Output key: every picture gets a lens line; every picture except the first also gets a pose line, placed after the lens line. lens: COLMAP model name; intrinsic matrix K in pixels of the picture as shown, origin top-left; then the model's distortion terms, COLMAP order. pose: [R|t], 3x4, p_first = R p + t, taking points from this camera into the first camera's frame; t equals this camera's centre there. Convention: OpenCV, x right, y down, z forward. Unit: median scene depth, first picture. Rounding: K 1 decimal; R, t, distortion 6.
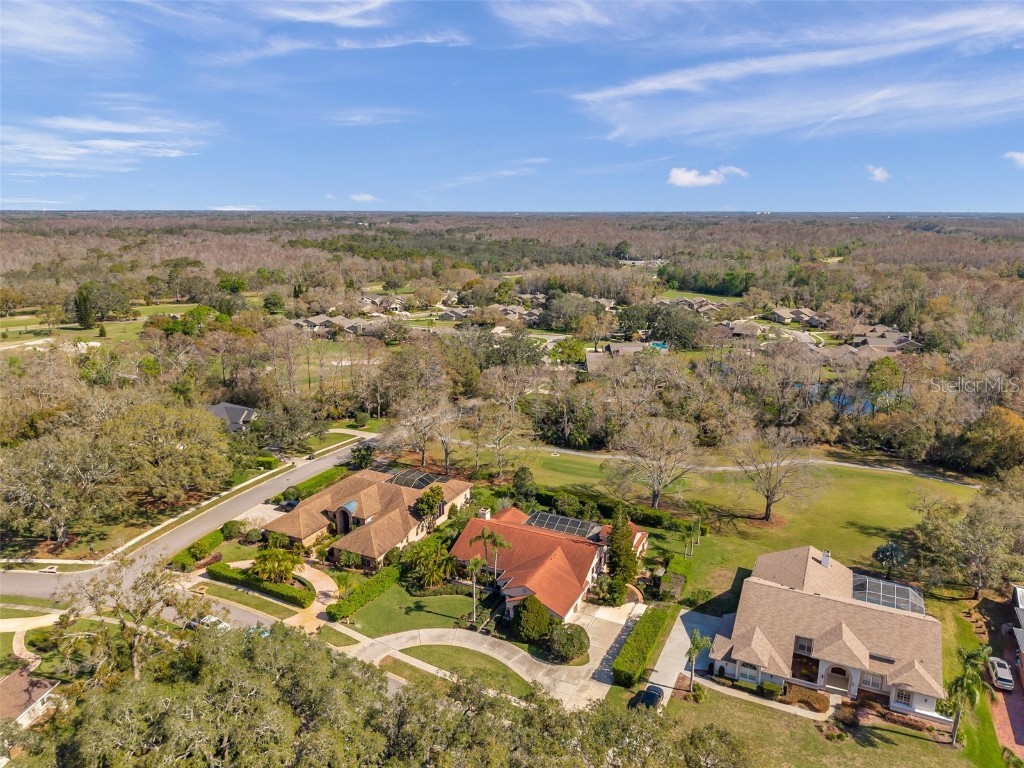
lens RADIAL K [[711.3, 0, 508.0], [0, 711.3, 384.7], [0, 0, 1]] dist [0.007472, -0.001009]
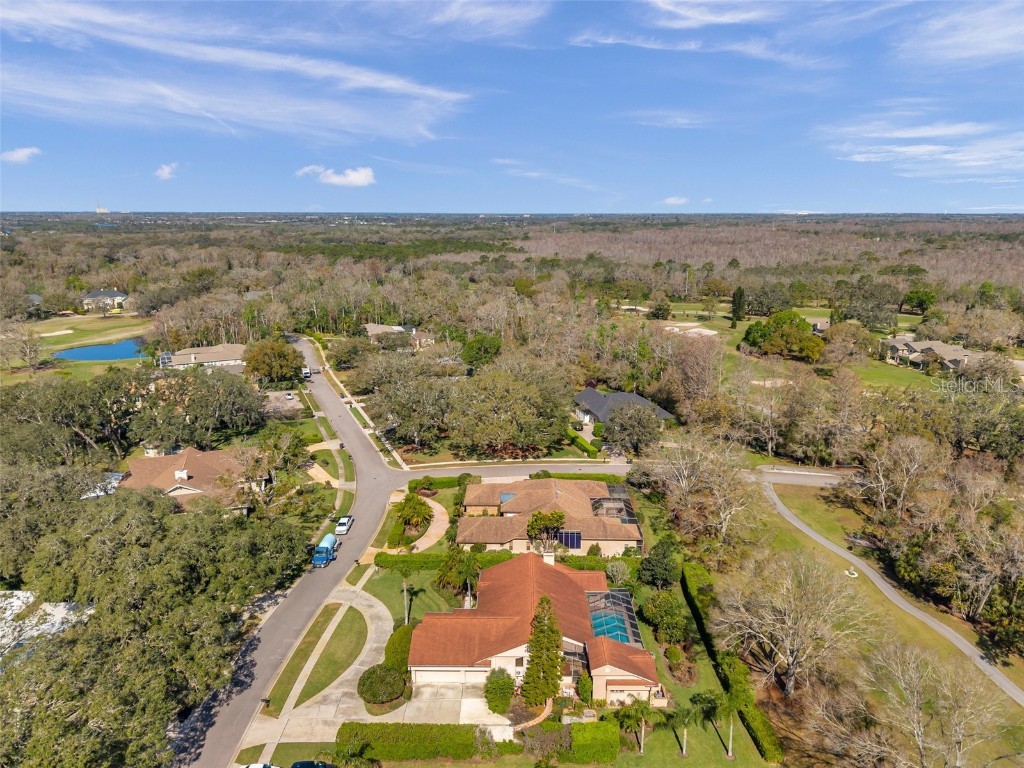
lens RADIAL K [[711.3, 0, 534.7], [0, 711.3, 379.3], [0, 0, 1]] dist [0.007472, -0.001009]
pose [[0.441132, 0.218563, -0.870421, 0.593065], [-0.230681, 0.964918, 0.125381, -0.122353], [0.867288, 0.145480, 0.476074, 0.446656]]
